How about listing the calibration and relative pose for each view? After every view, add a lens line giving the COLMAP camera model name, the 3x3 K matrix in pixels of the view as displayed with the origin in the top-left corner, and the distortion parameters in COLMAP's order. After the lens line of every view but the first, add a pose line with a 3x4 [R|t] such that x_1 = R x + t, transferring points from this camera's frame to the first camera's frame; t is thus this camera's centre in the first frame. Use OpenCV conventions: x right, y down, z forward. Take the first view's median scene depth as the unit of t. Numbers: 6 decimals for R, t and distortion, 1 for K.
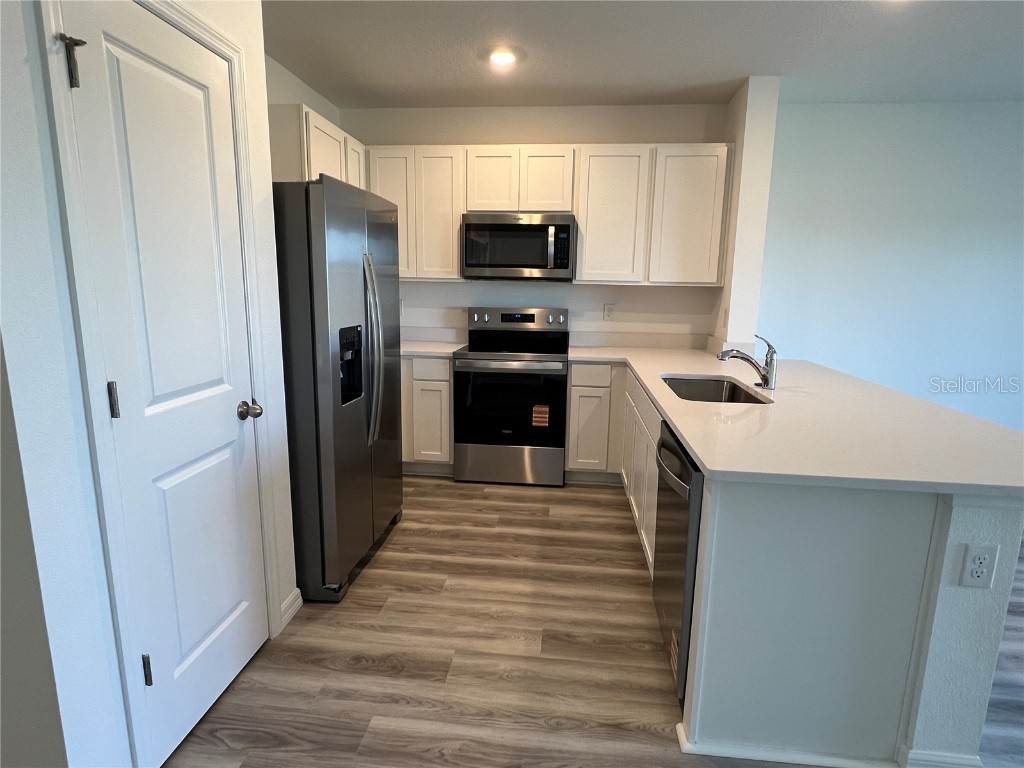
lens RADIAL K [[554.7, 0, 513.7], [0, 554.7, 390.2], [0, 0, 1]] dist [-0.003090, 0.000272]
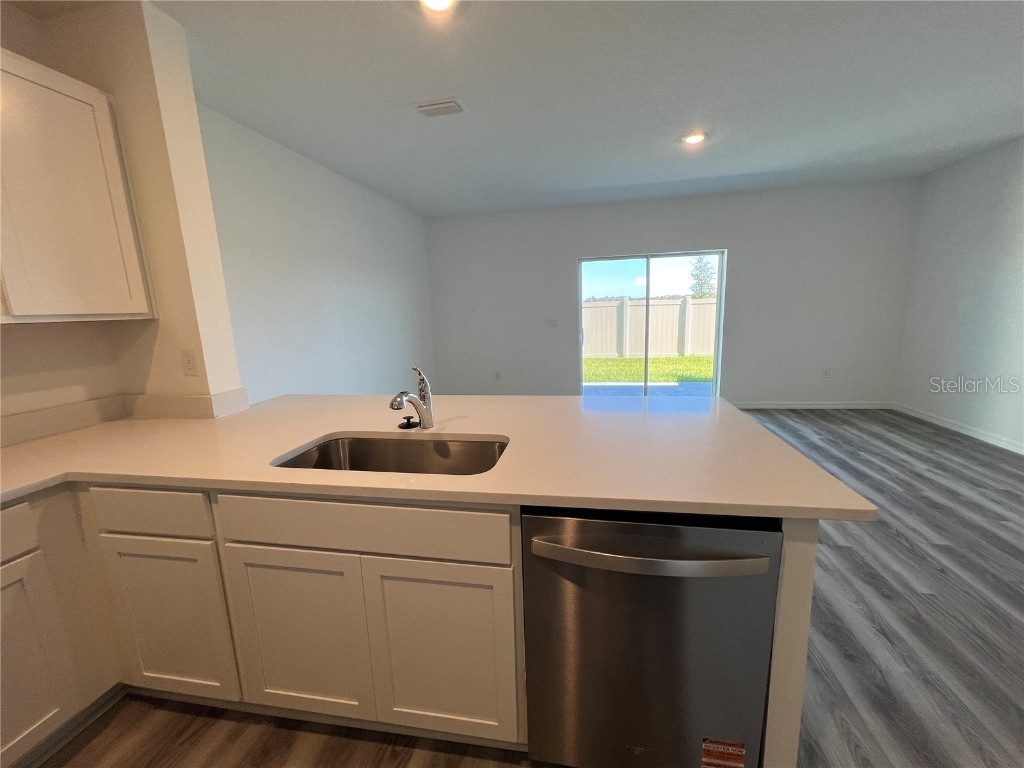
lens RADIAL K [[420.2, 0, 513.5], [0, 420.2, 386.4], [0, 0, 1]] dist [0.001251, 0.000057]
pose [[0.079773, -0.203687, 0.975781, -0.104092], [0.226216, 0.957059, 0.181285, -0.106709], [-0.970805, 0.206276, 0.122425, 0.558285]]
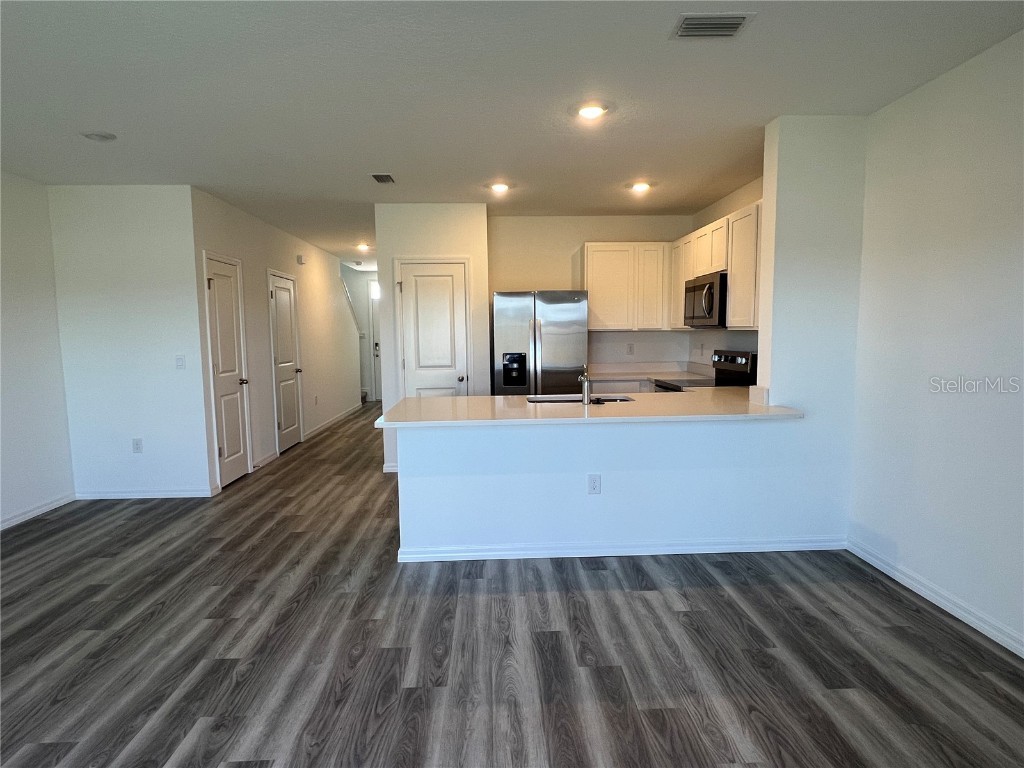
lens RADIAL K [[581.1, 0, 509.9], [0, 581.1, 386.0], [0, 0, 1]] dist [-0.003469, -0.000304]
pose [[0.143436, 0.073407, -0.986933, 1.332631], [-0.173948, 0.983590, 0.047877, -0.059268], [0.974253, 0.164808, 0.153851, 0.416777]]
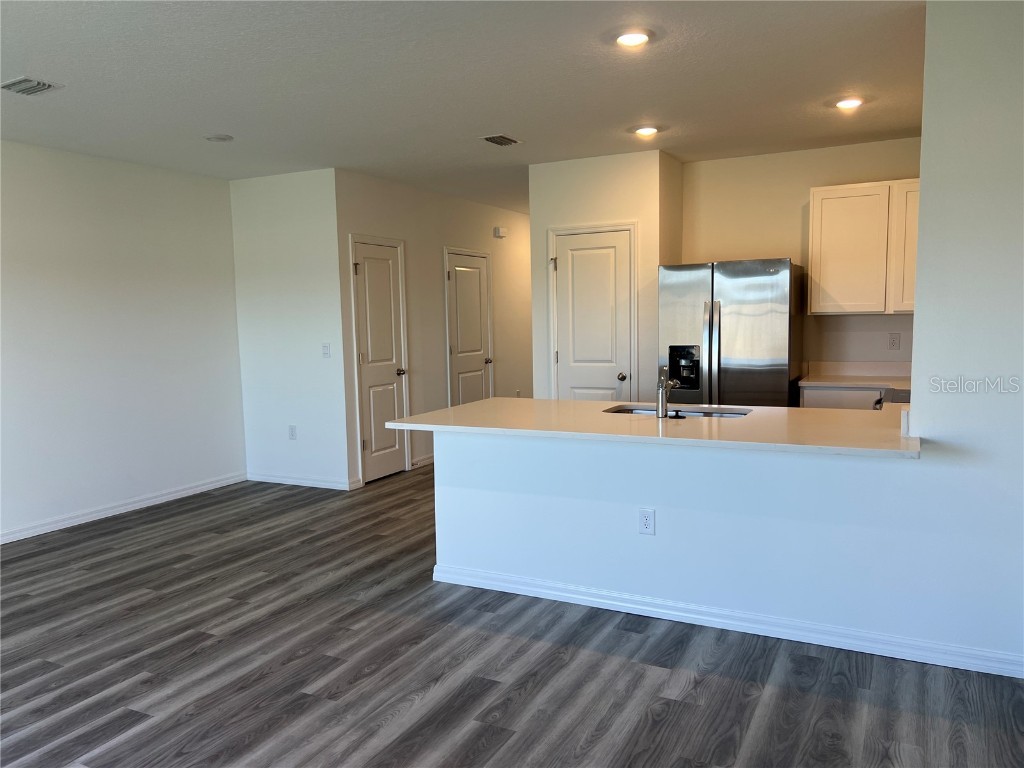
lens RADIAL K [[770.7, 0, 509.6], [0, 770.7, 389.2], [0, 0, 1]] dist [0.051699, -0.061229]
pose [[-0.362809, 0.081104, -0.928327, 1.382017], [-0.163720, 0.975162, 0.149181, -0.162609], [0.917369, 0.206110, -0.340519, 0.875519]]
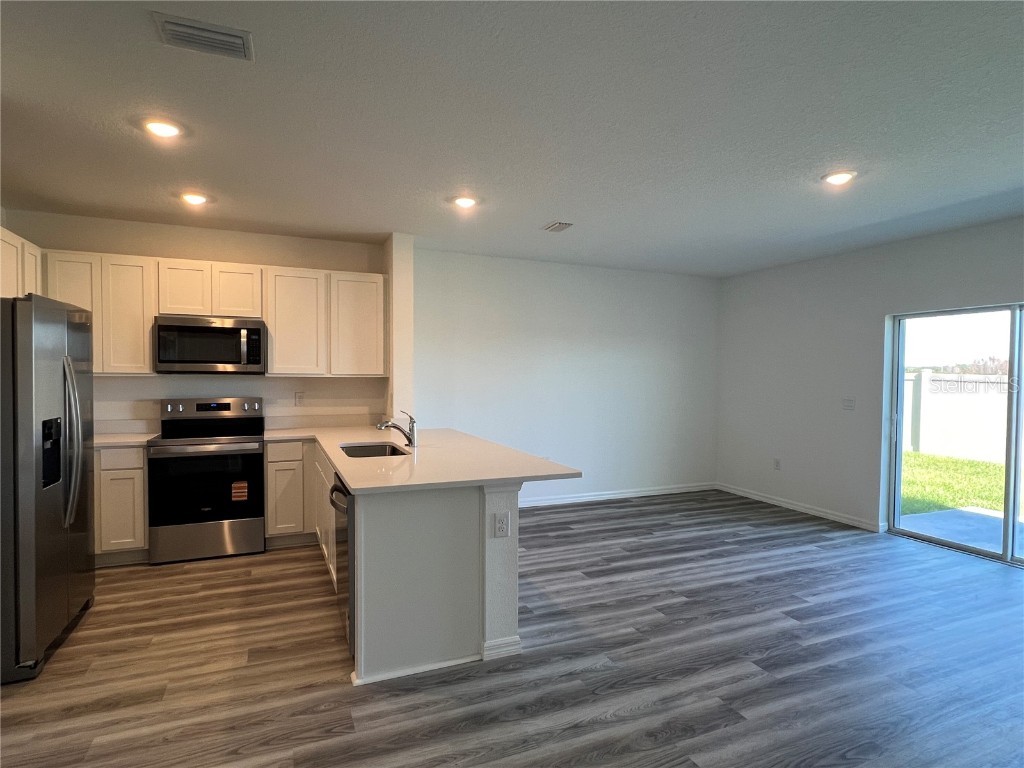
lens RADIAL K [[554.7, 0, 513.7], [0, 554.7, 390.2], [0, 0, 1]] dist [-0.003090, 0.000272]
pose [[0.870201, -0.026750, 0.491970, -0.016446], [0.101864, 0.986719, -0.126526, 0.044071], [-0.482051, 0.160217, 0.861369, -0.291755]]
